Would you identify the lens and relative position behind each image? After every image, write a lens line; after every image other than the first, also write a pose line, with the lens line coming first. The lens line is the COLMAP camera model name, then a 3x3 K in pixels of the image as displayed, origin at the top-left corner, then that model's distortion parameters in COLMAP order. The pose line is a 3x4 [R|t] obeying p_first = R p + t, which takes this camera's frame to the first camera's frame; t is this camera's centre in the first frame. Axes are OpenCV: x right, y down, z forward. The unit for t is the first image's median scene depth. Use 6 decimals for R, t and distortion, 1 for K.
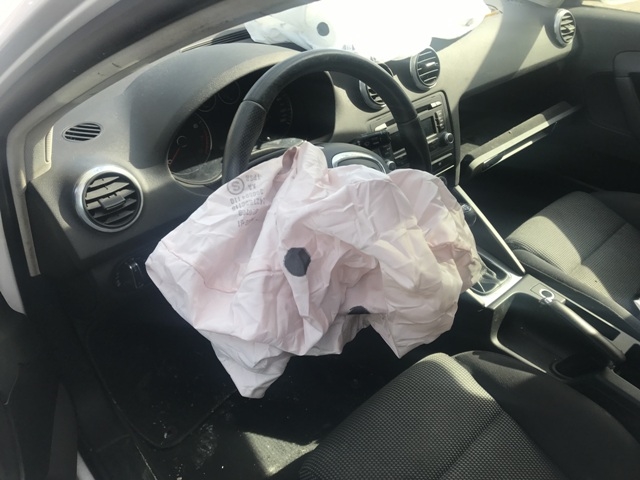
lens RADIAL K [[531.6, 0, 320.6], [0, 531.6, 241.1], [0, 0, 1]] dist [0.001579, 0.001332]
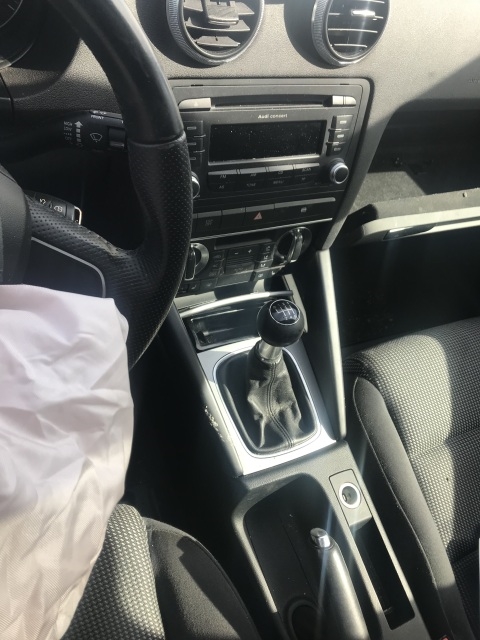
lens RADIAL K [[531.6, 0, 240.3], [0, 531.6, 318.6], [0, 0, 1]] dist [0.001579, 0.001332]
pose [[0.906259, 0.420080, 0.047203, 0.189633], [-0.413579, 0.858007, 0.304591, -0.191606], [0.087452, -0.295561, 0.951313, 0.448874]]
